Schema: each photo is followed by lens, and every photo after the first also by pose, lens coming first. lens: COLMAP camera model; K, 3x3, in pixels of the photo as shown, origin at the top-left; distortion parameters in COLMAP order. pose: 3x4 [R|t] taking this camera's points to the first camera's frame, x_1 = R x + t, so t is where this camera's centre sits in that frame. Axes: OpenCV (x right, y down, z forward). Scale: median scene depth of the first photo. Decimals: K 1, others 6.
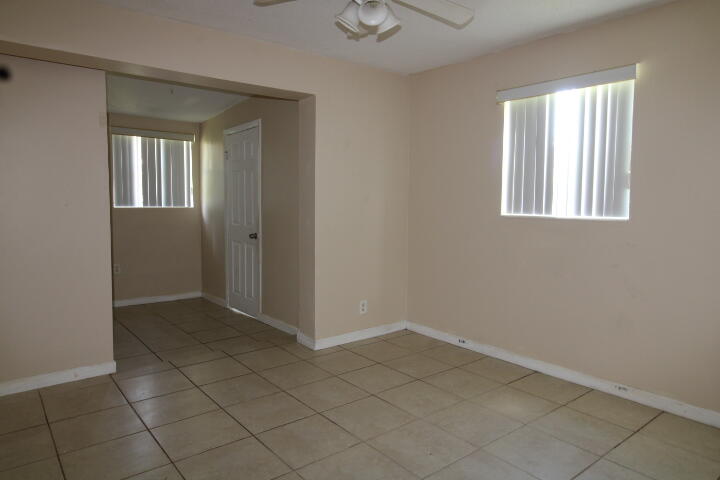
lens RADIAL K [[476.9, 0, 358.5], [0, 476.9, 239.8], [0, 0, 1]] dist [0.029954, -0.003727]
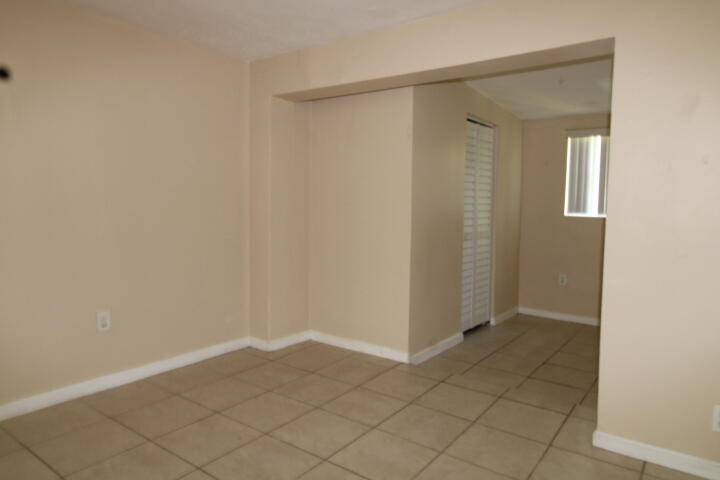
lens RADIAL K [[476.9, 0, 359.0], [0, 476.9, 236.4], [0, 0, 1]] dist [0.029954, -0.003727]
pose [[0.260111, 0.075581, -0.962616, 0.396523], [-0.096480, 0.993977, 0.051973, -0.044418], [0.960746, 0.079355, 0.265837, 0.477823]]
